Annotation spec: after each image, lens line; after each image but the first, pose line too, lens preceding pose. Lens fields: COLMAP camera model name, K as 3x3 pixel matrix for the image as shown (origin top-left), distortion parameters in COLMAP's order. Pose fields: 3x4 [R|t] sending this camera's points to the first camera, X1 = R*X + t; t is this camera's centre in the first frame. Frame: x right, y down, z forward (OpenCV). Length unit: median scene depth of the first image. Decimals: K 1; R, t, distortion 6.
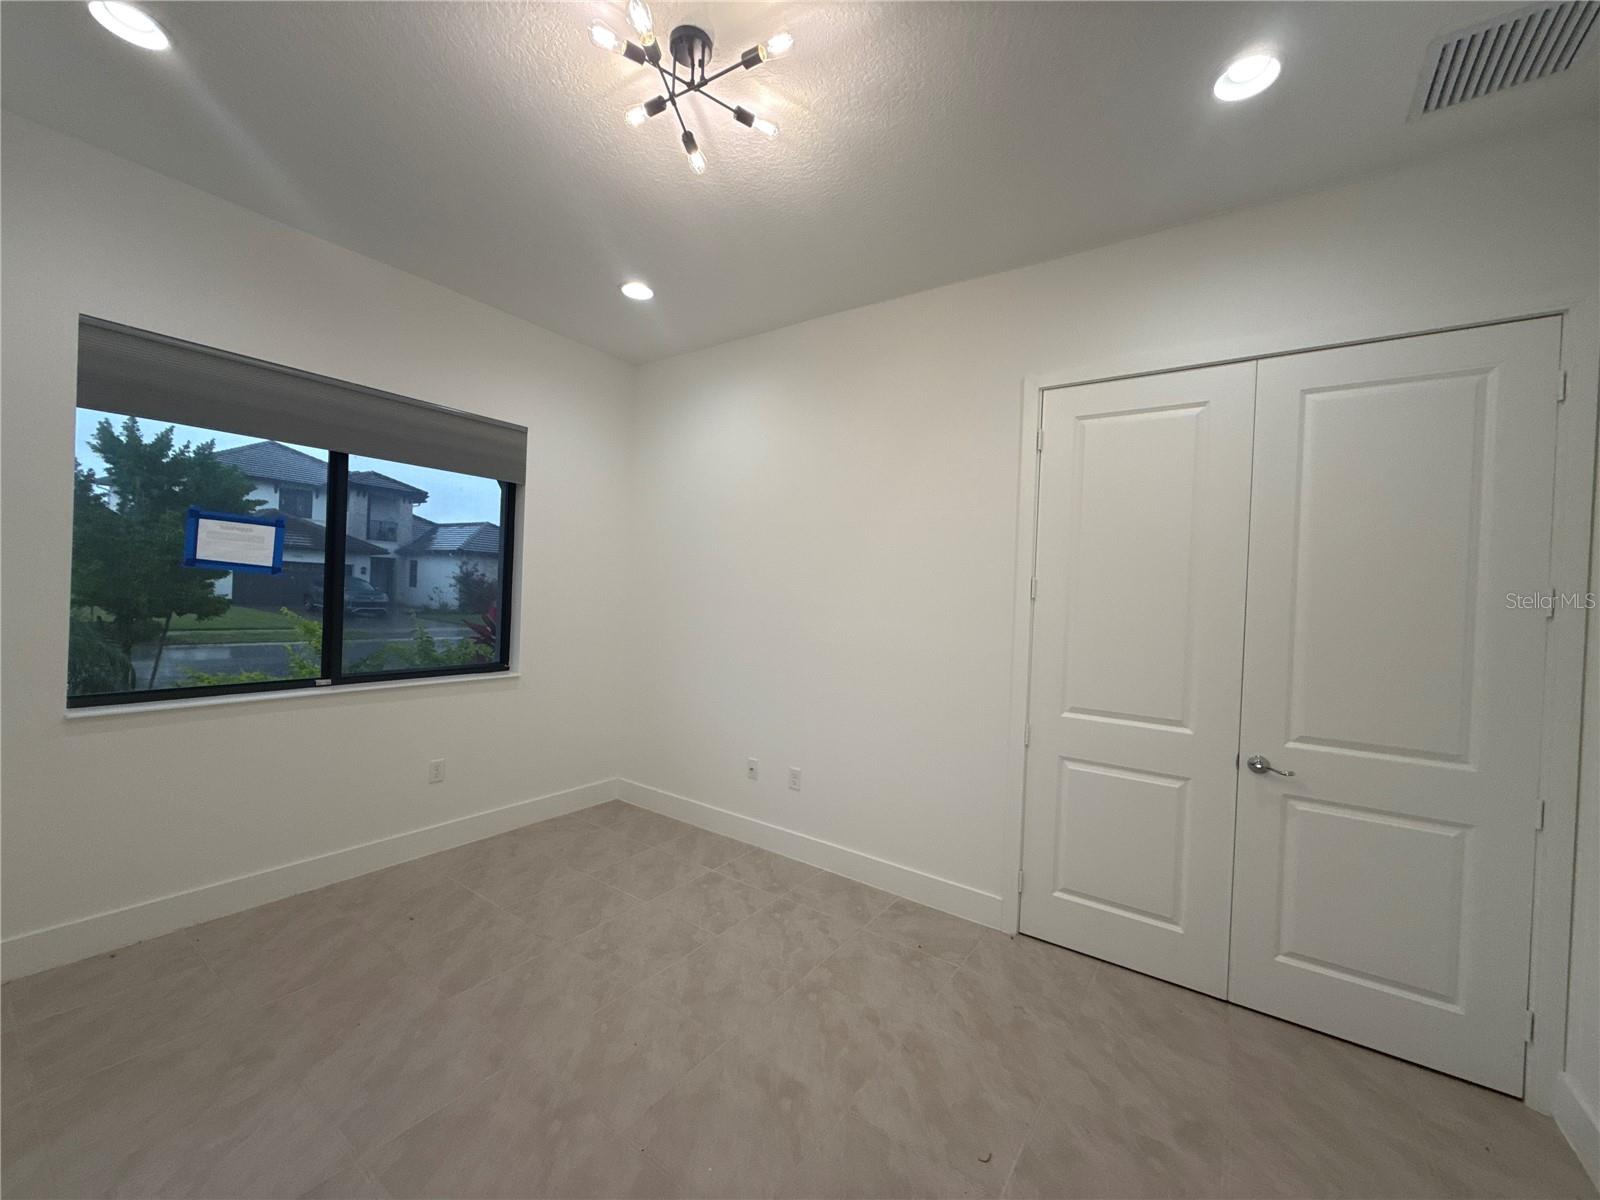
lens RADIAL K [[636.2, 0, 797.5], [0, 636.2, 598.9], [0, 0, 1]] dist [-0.001192, -0.000050]
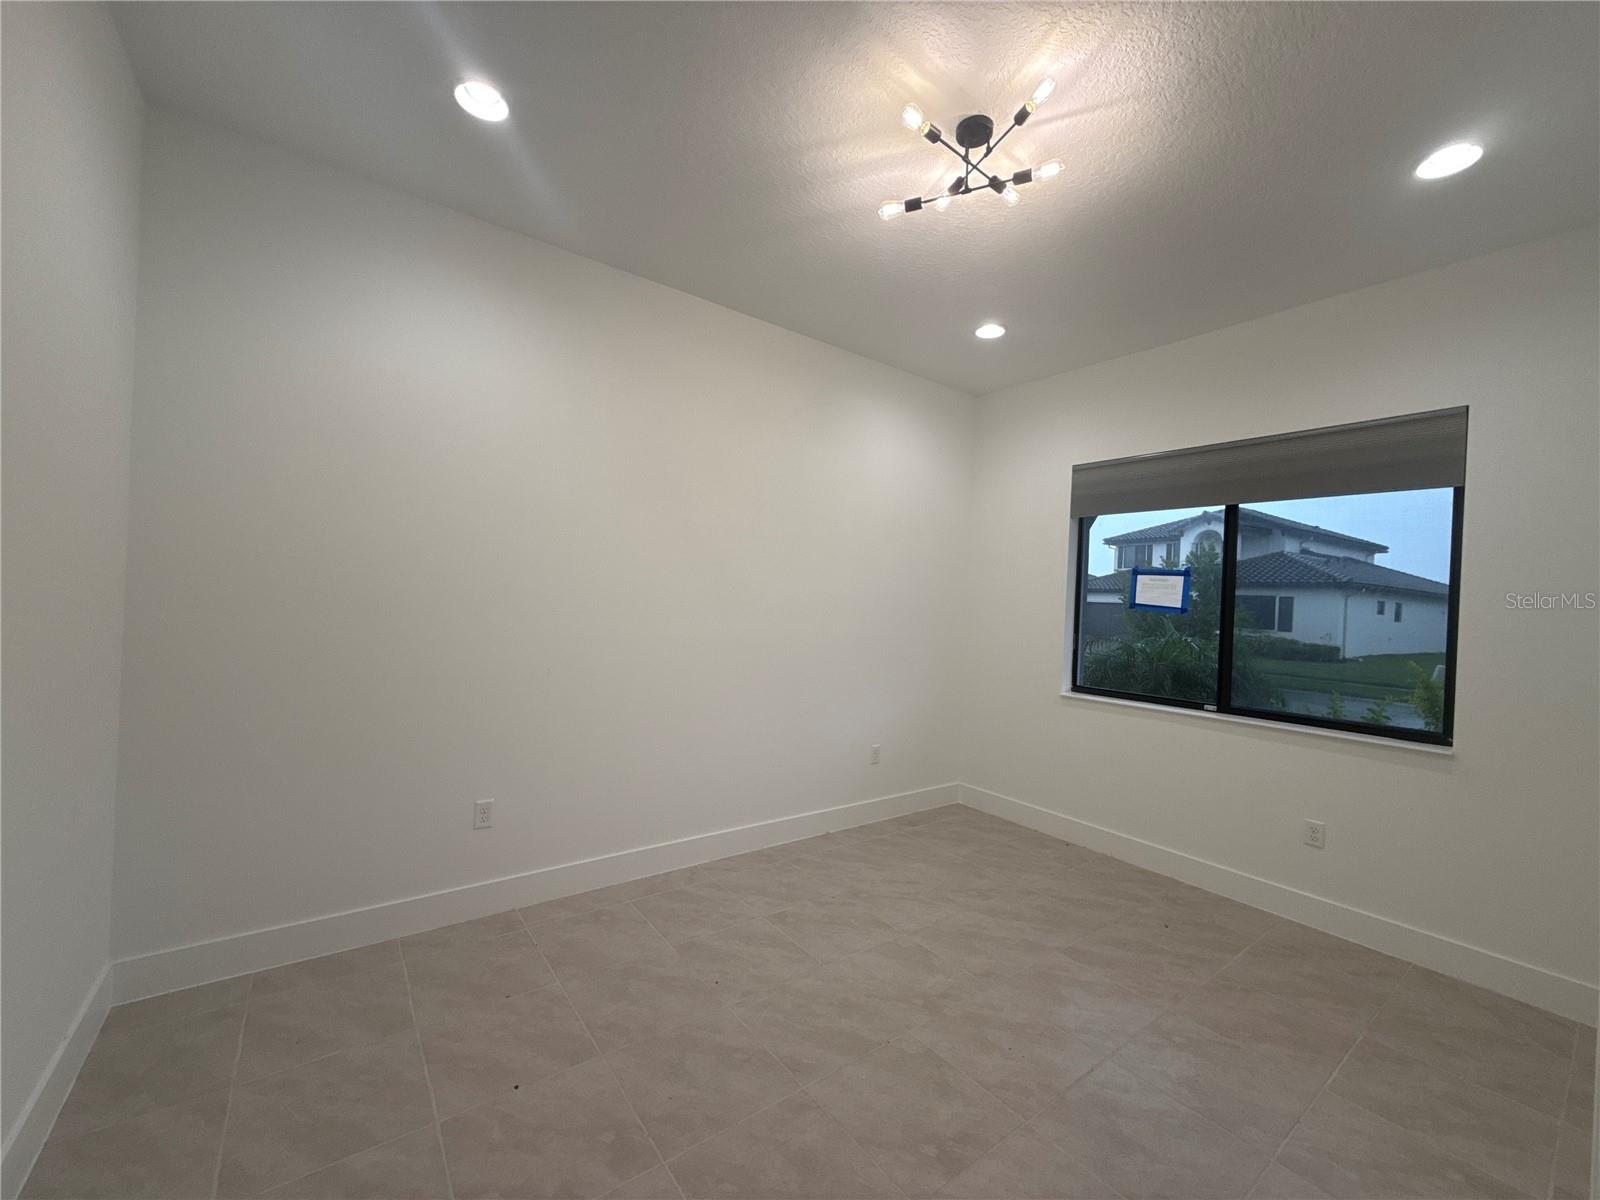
lens RADIAL K [[636.2, 0, 797.5], [0, 636.2, 598.9], [0, 0, 1]] dist [-0.001192, -0.000050]
pose [[-0.309927, -0.058928, -0.948932, 0.613542], [-0.069540, 0.996809, -0.039188, 0.034544], [0.948214, 0.053843, -0.313036, 0.683310]]
